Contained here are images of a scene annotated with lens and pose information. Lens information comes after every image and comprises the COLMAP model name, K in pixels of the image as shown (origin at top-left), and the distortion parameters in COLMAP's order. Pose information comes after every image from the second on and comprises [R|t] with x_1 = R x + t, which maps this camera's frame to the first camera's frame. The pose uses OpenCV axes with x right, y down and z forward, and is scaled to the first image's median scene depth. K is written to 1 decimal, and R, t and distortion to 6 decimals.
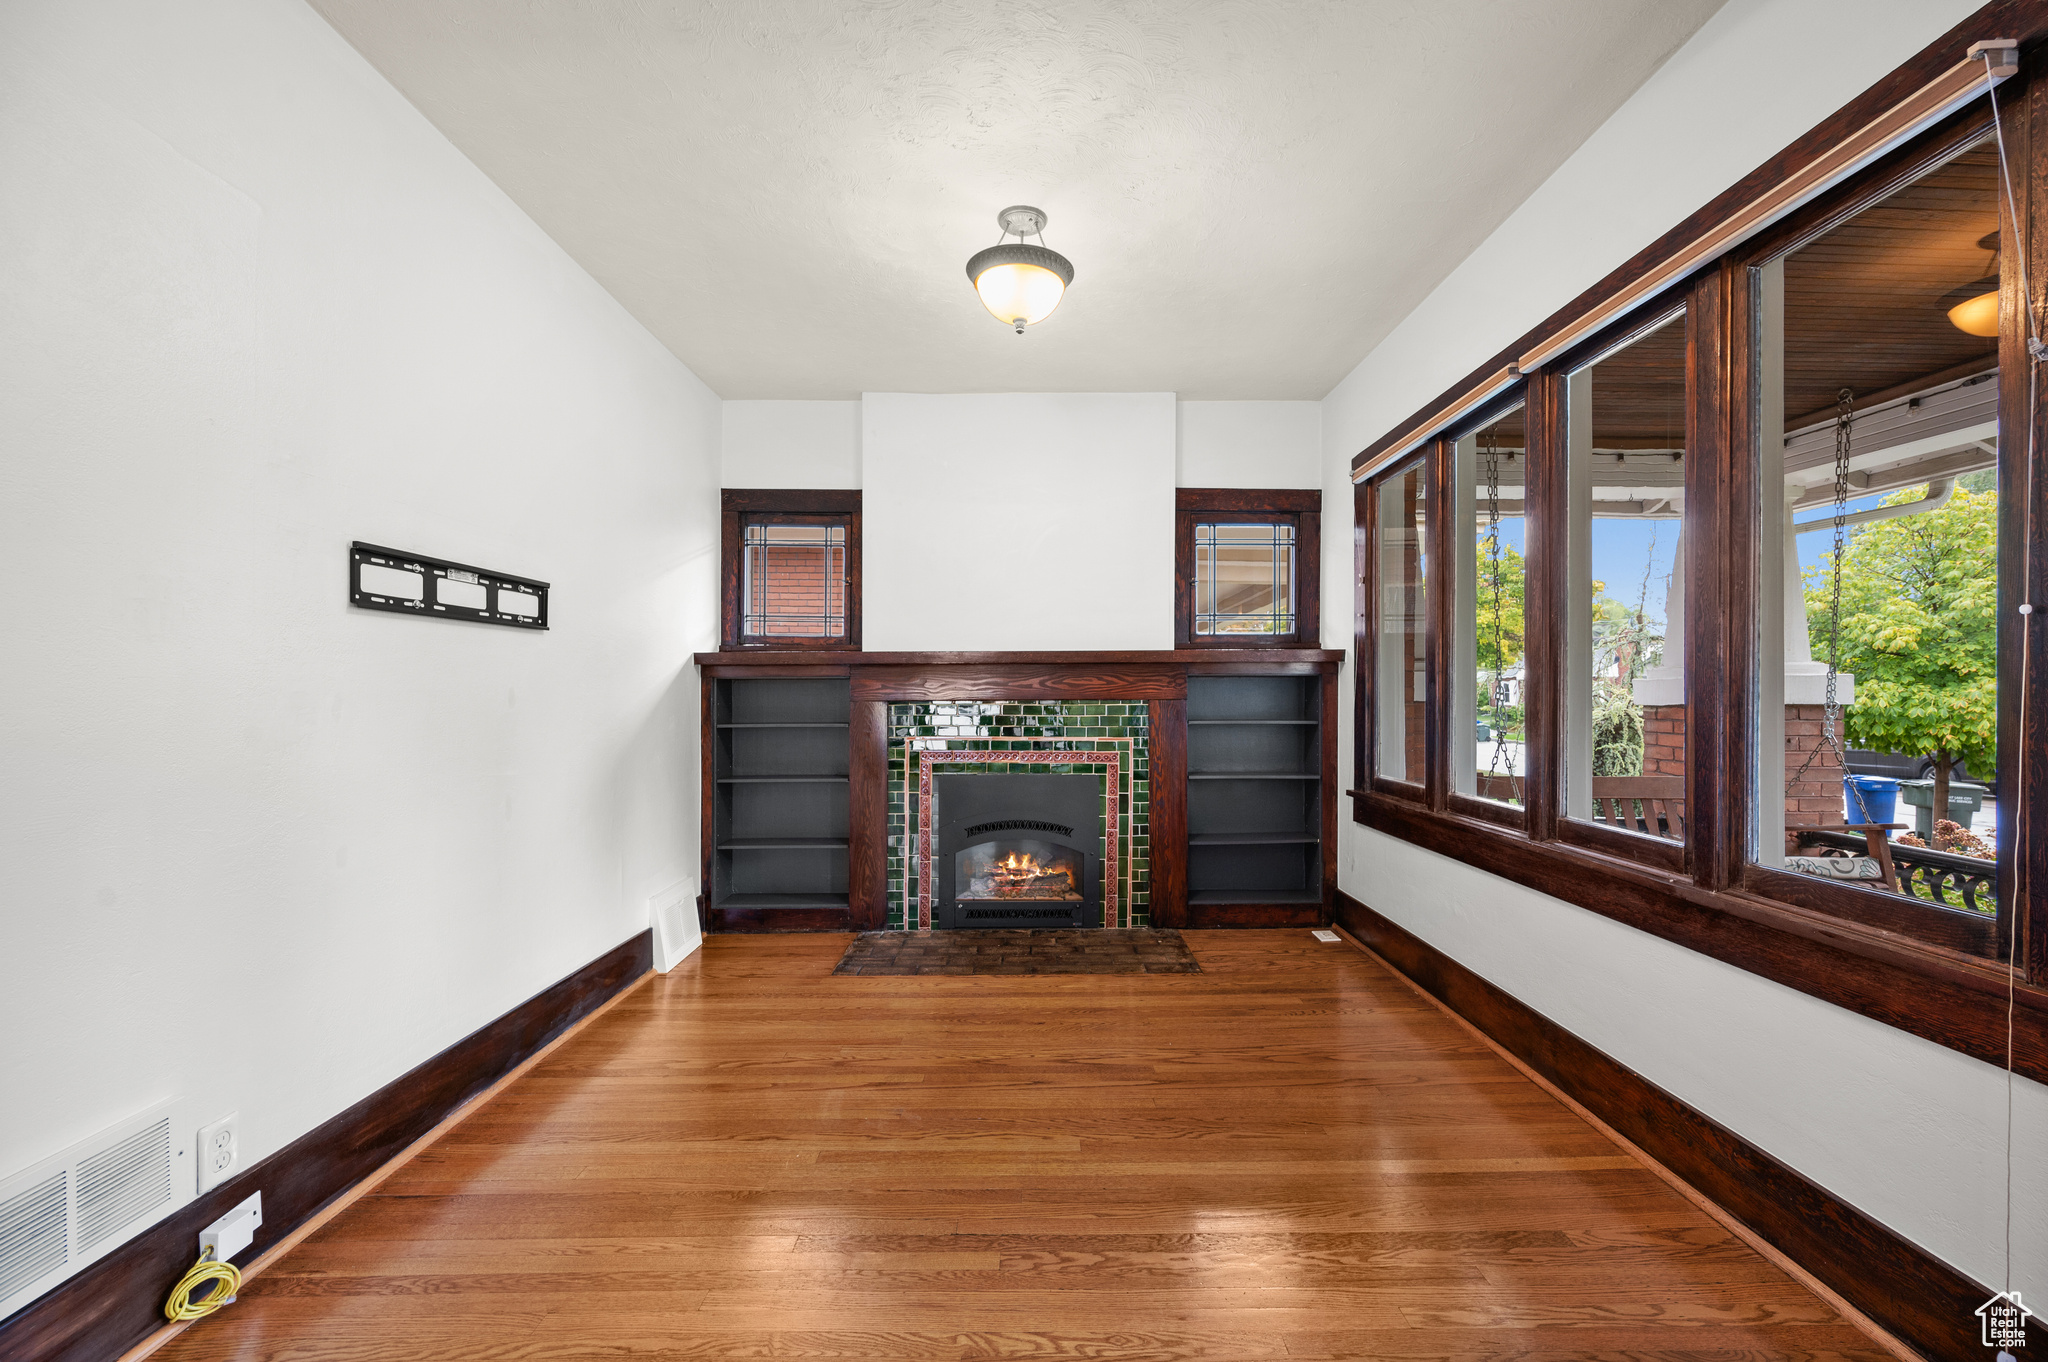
lens RADIAL K [[812.7, 0, 1029.0], [0, 812.7, 694.8], [0, 0, 1]] dist [-0.000980, -0.000134]
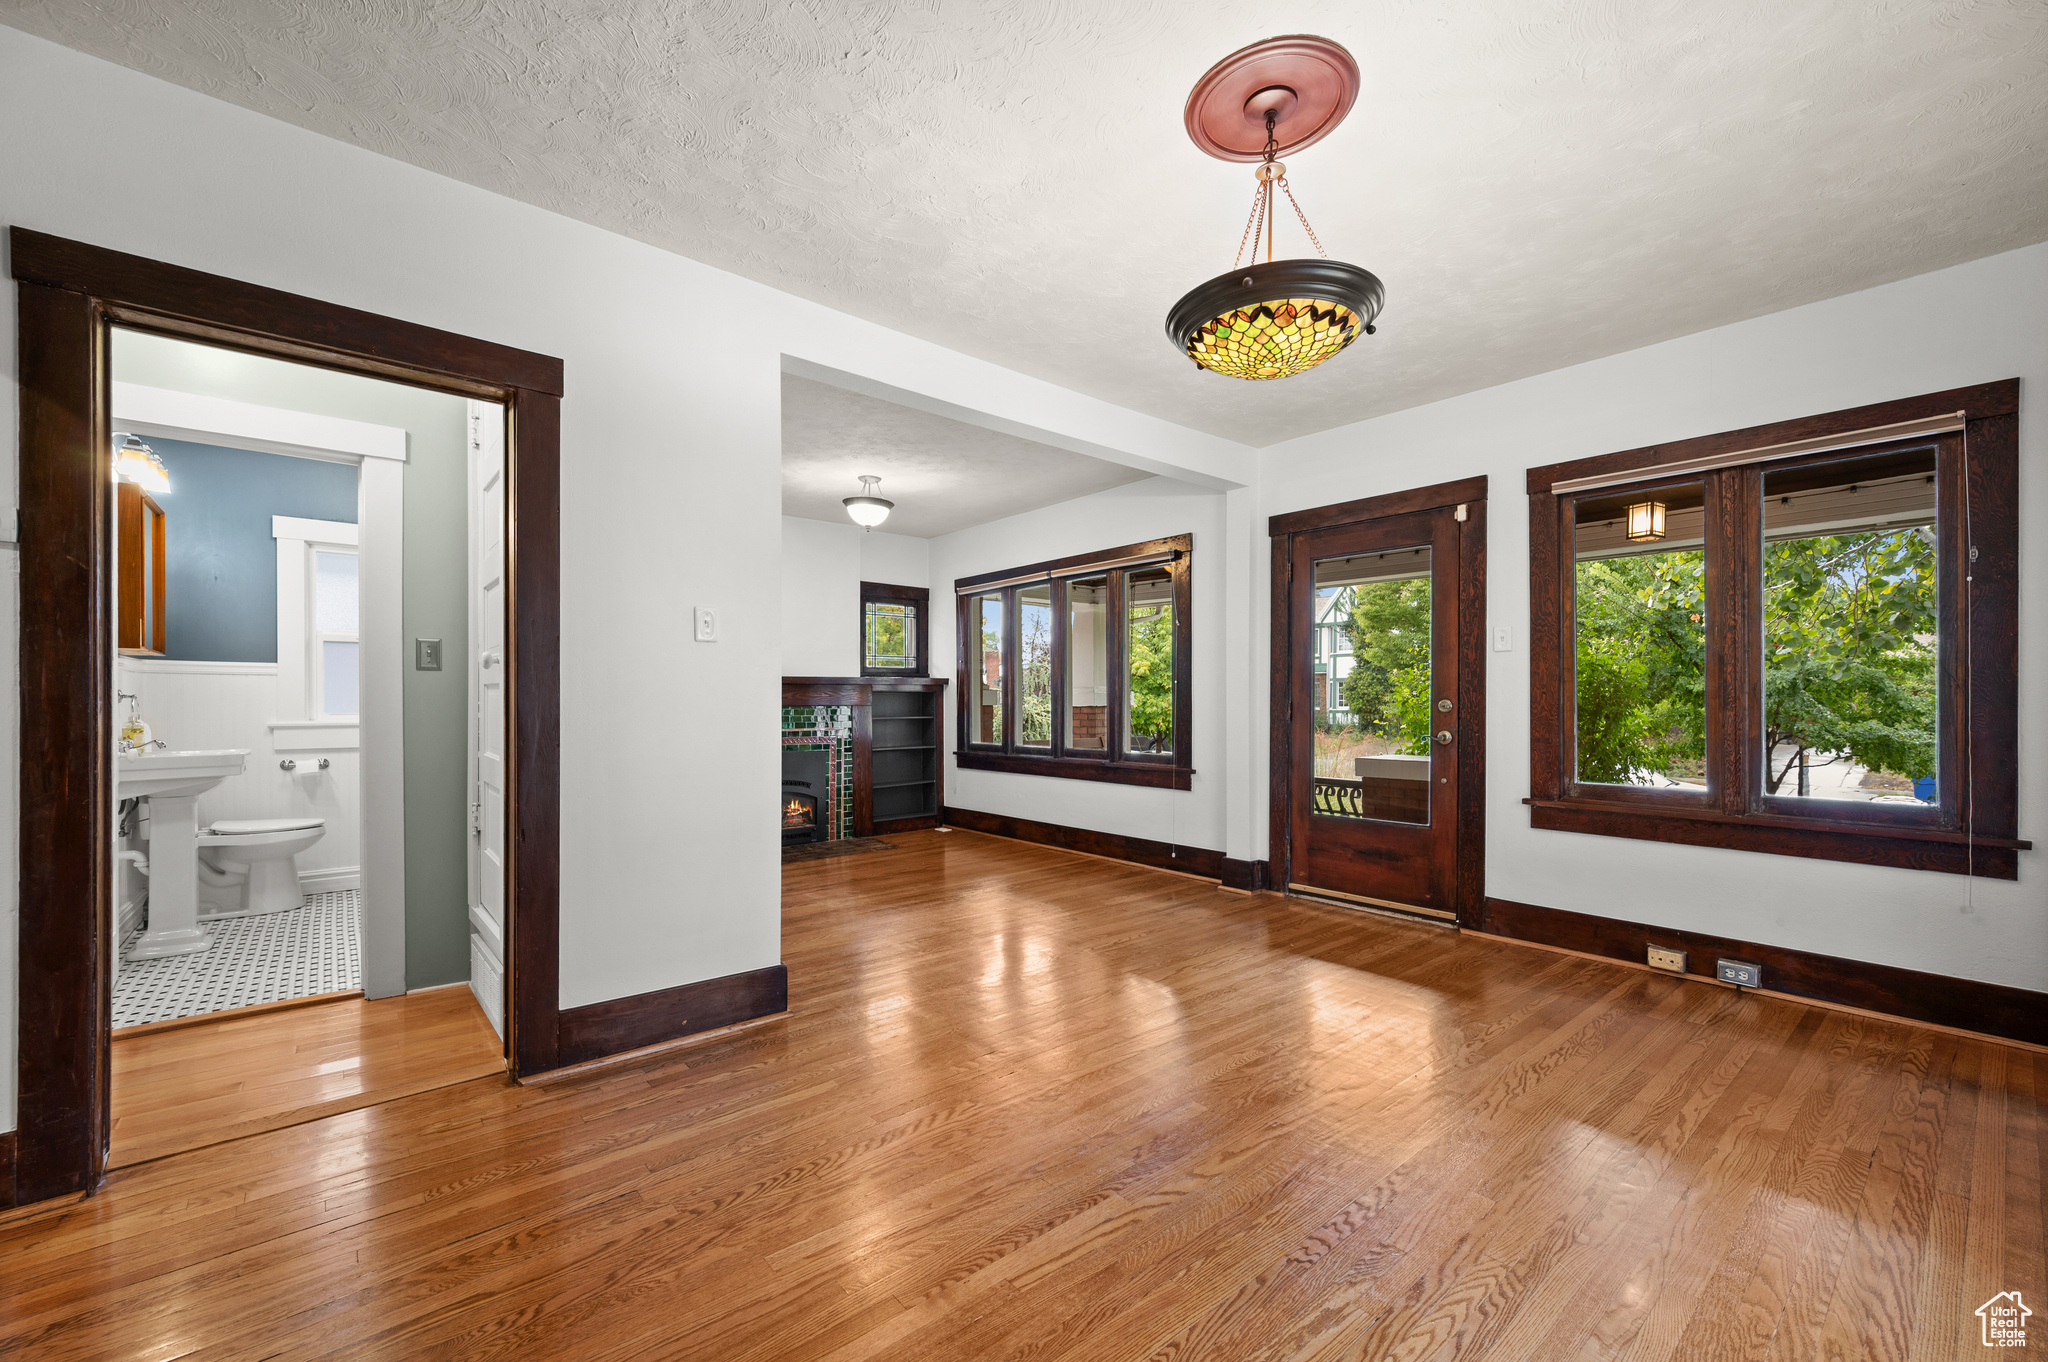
lens RADIAL K [[812.7, 0, 1029.0], [0, 812.7, 694.8], [0, 0, 1]] dist [-0.000980, -0.000134]
pose [[0.772686, 0.000323, 0.634789, -0.663330], [0.005732, 0.999956, -0.007485, -0.002032], [-0.634763, 0.009422, 0.772650, -0.577148]]
